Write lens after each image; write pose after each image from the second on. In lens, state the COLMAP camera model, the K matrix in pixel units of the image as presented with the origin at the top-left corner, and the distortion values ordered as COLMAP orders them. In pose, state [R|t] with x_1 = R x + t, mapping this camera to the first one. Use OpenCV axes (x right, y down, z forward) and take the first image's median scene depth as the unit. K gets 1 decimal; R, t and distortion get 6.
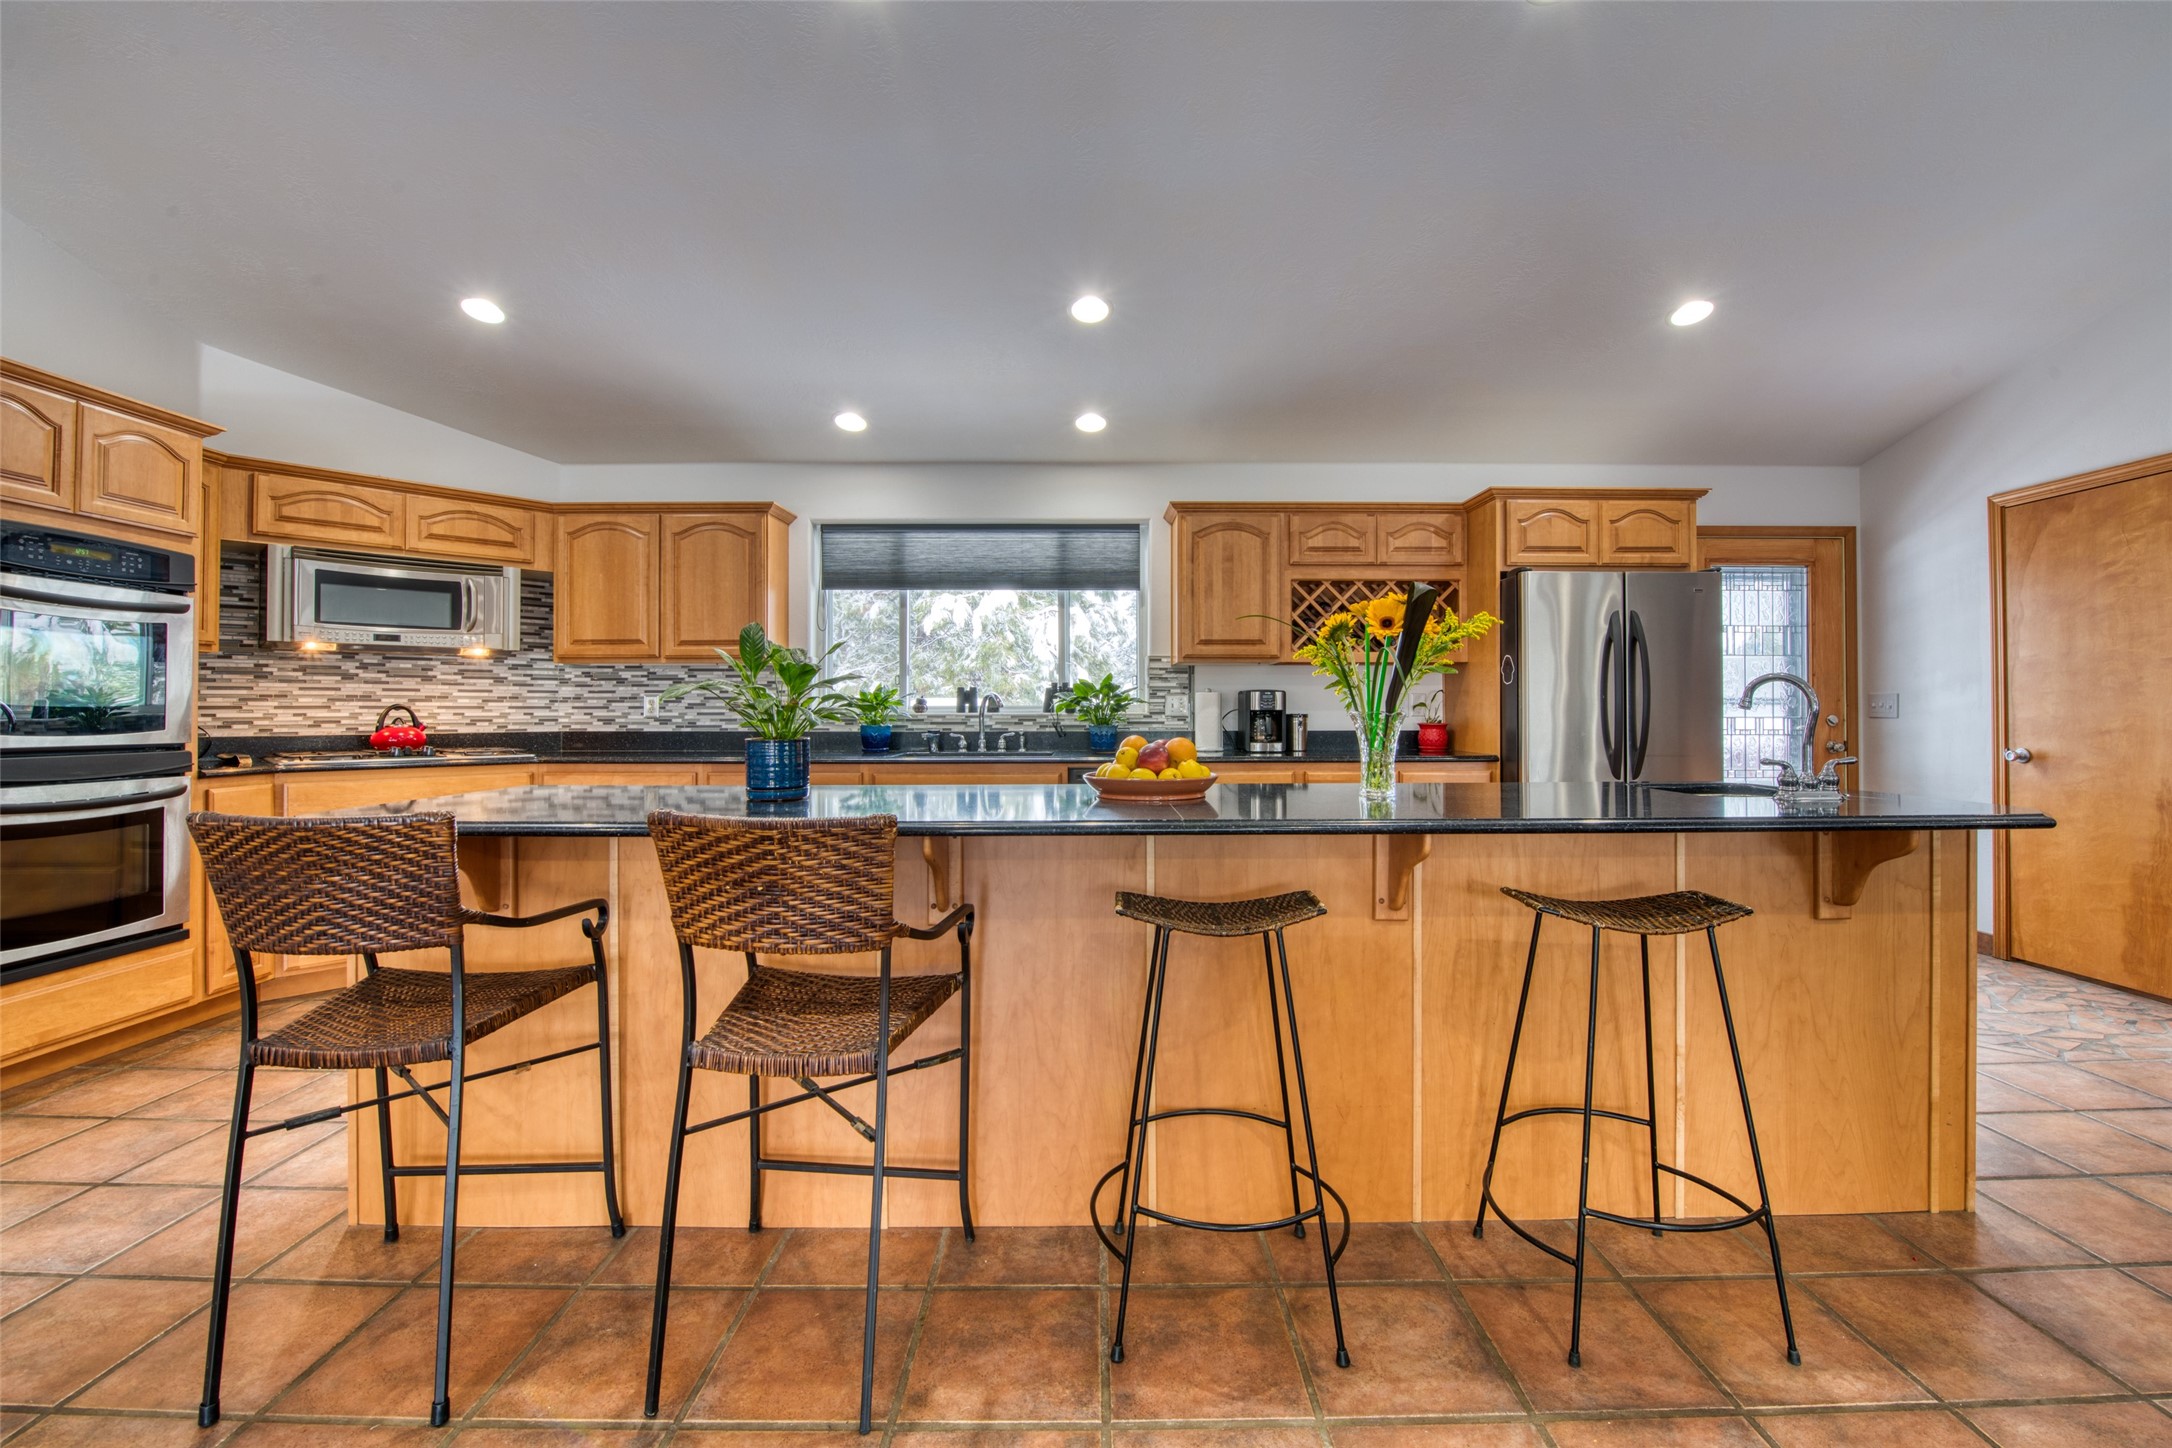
lens RADIAL K [[888.1, 0, 1103.0], [0, 888.1, 703.1], [0, 0, 1]] dist [-0.019348, -0.001083]
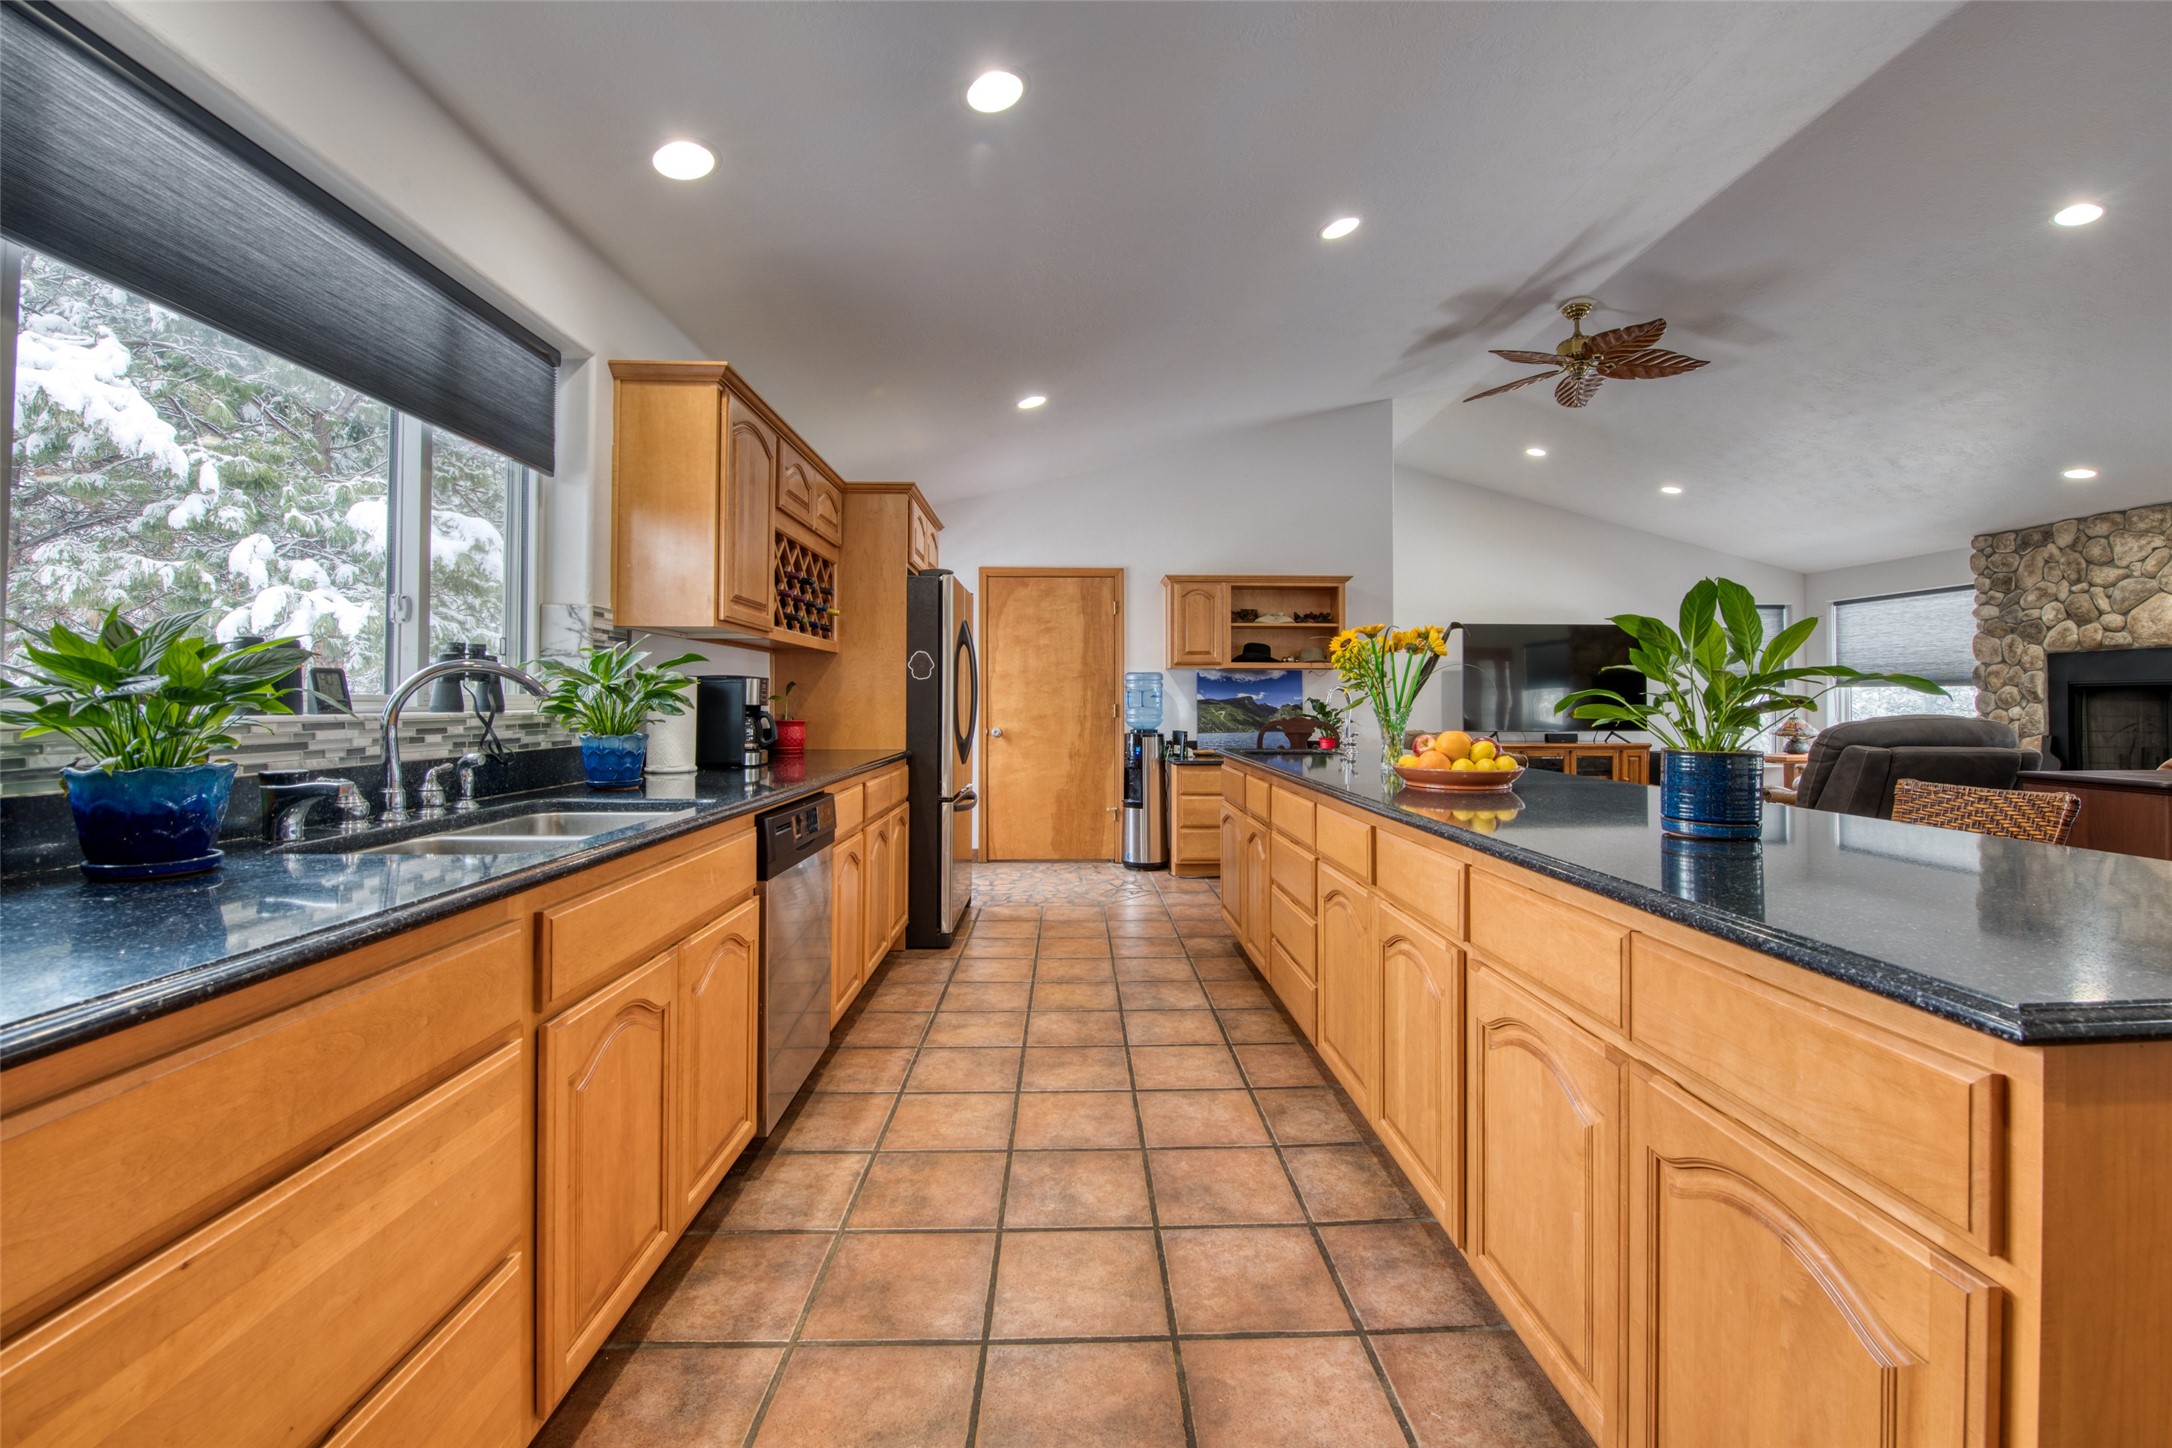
lens RADIAL K [[894.4, 0, 1103.0], [0, 894.4, 687.6], [0, 0, 1]] dist [-0.012186, -0.003439]
pose [[-0.031319, 0.017128, 0.999363, -0.569235], [-0.009488, 0.999803, -0.017433, 0.003902], [-0.999464, -0.010028, -0.031151, 0.802024]]
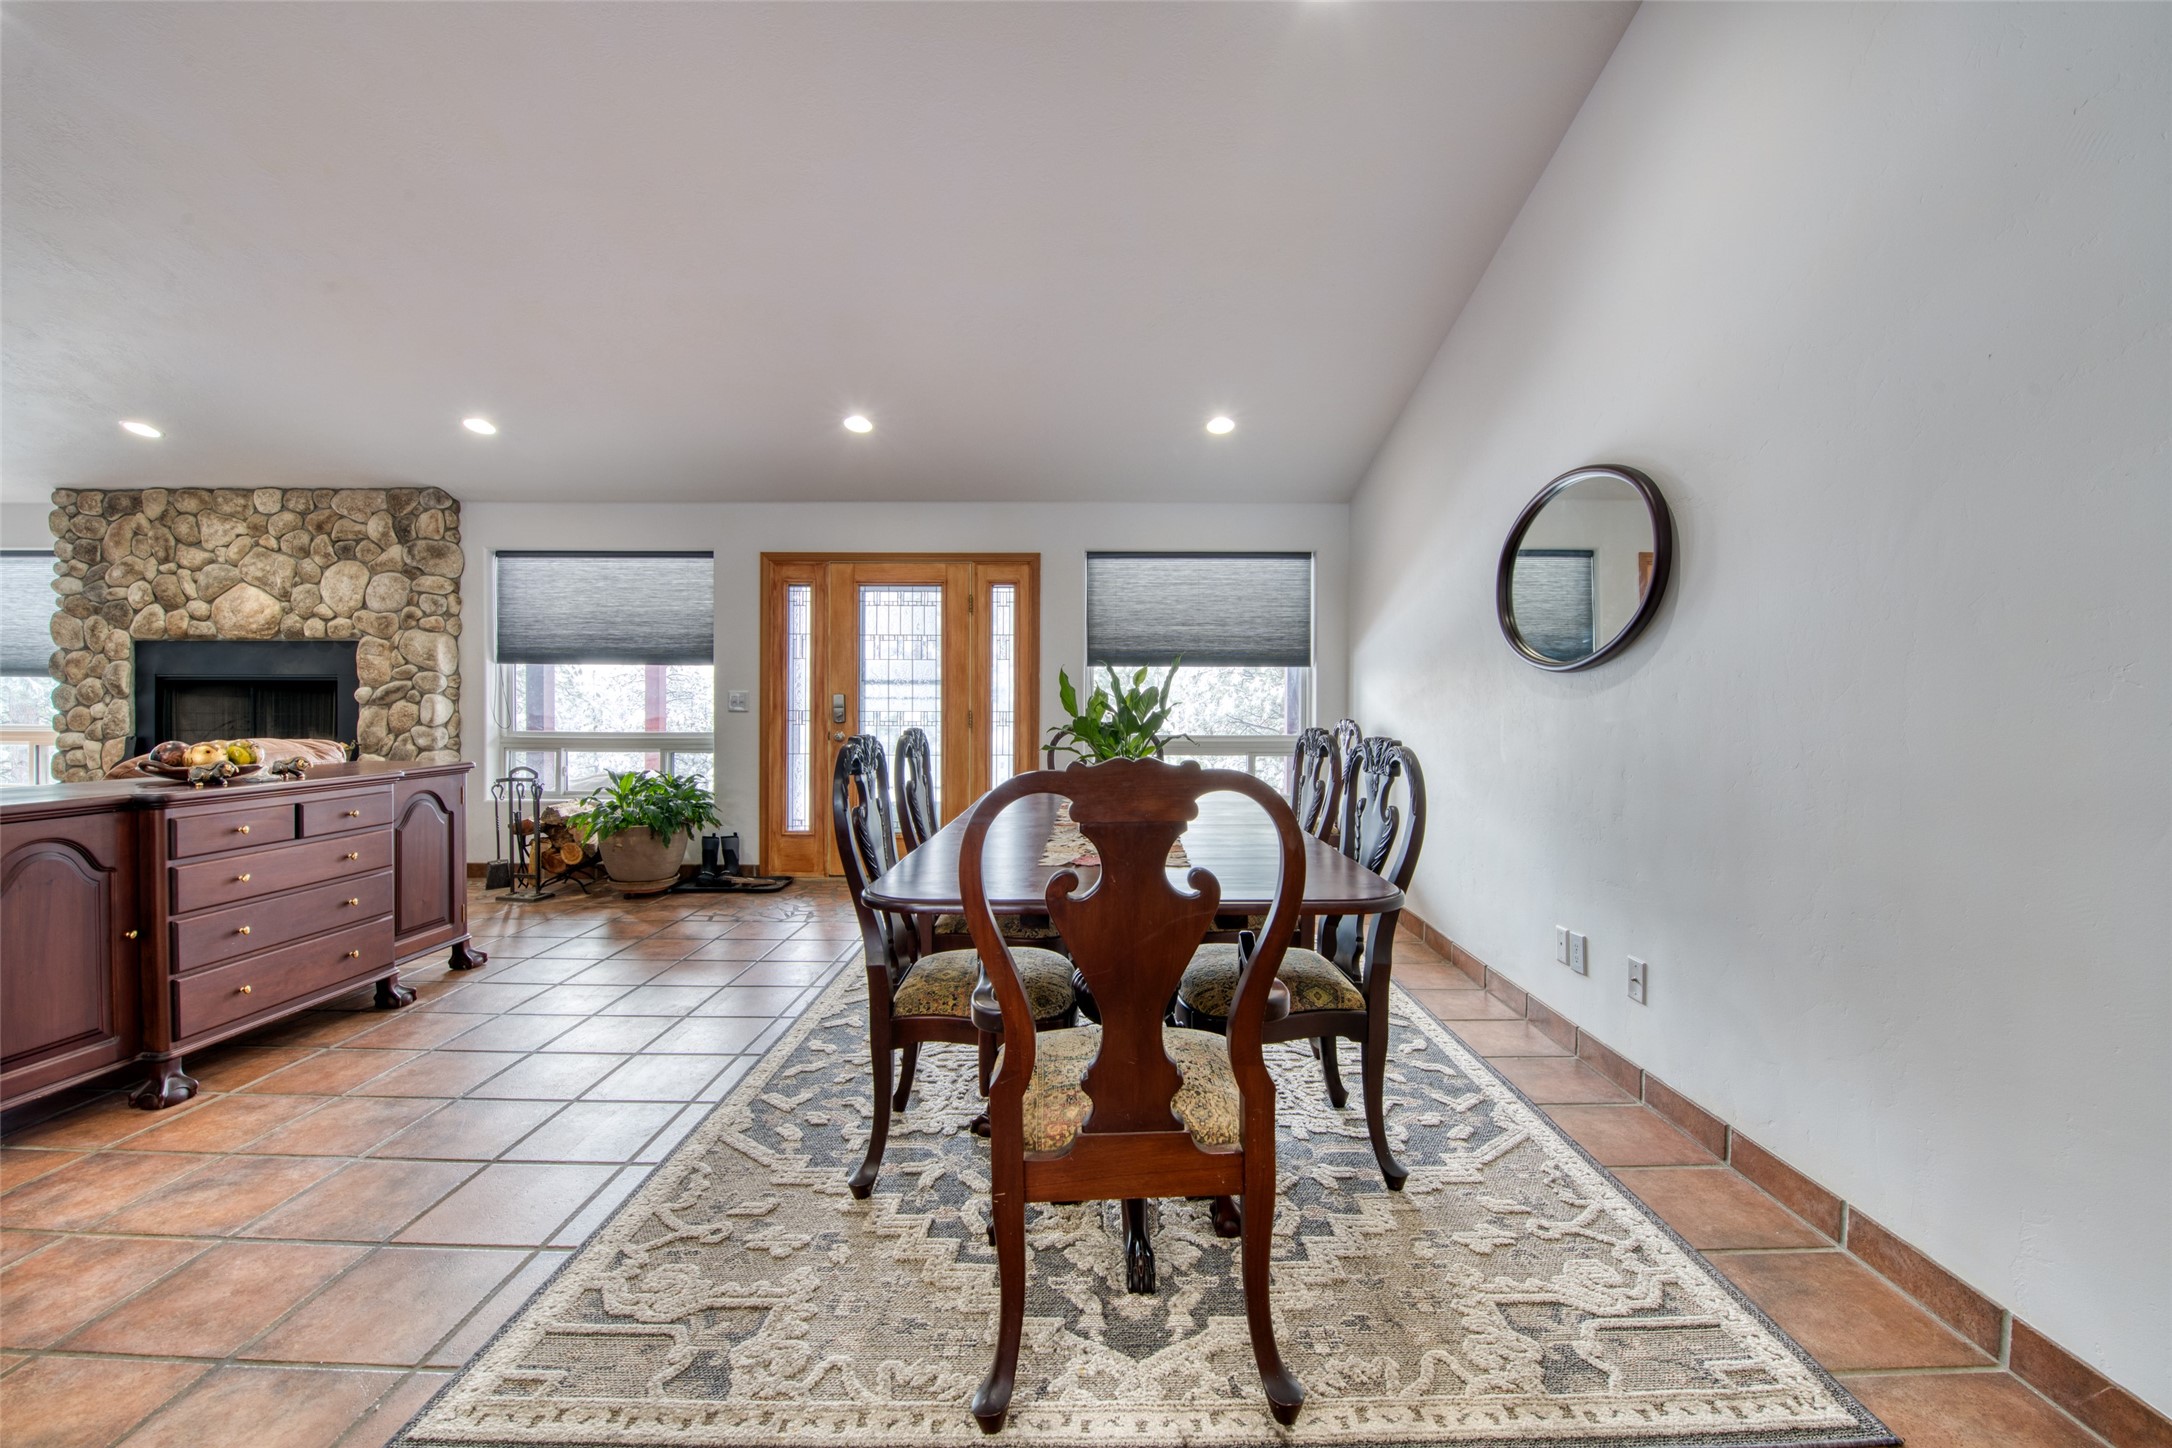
lens RADIAL K [[877.1, 0, 1098.1], [0, 877.1, 710.8], [0, 0, 1]] dist [-0.014408, -0.002889]
pose [[-0.999954, -0.004595, 0.008473, -0.540118], [-0.004613, 0.999987, -0.002063, 0.002483], [-0.008463, -0.002102, -0.999962, 0.357753]]
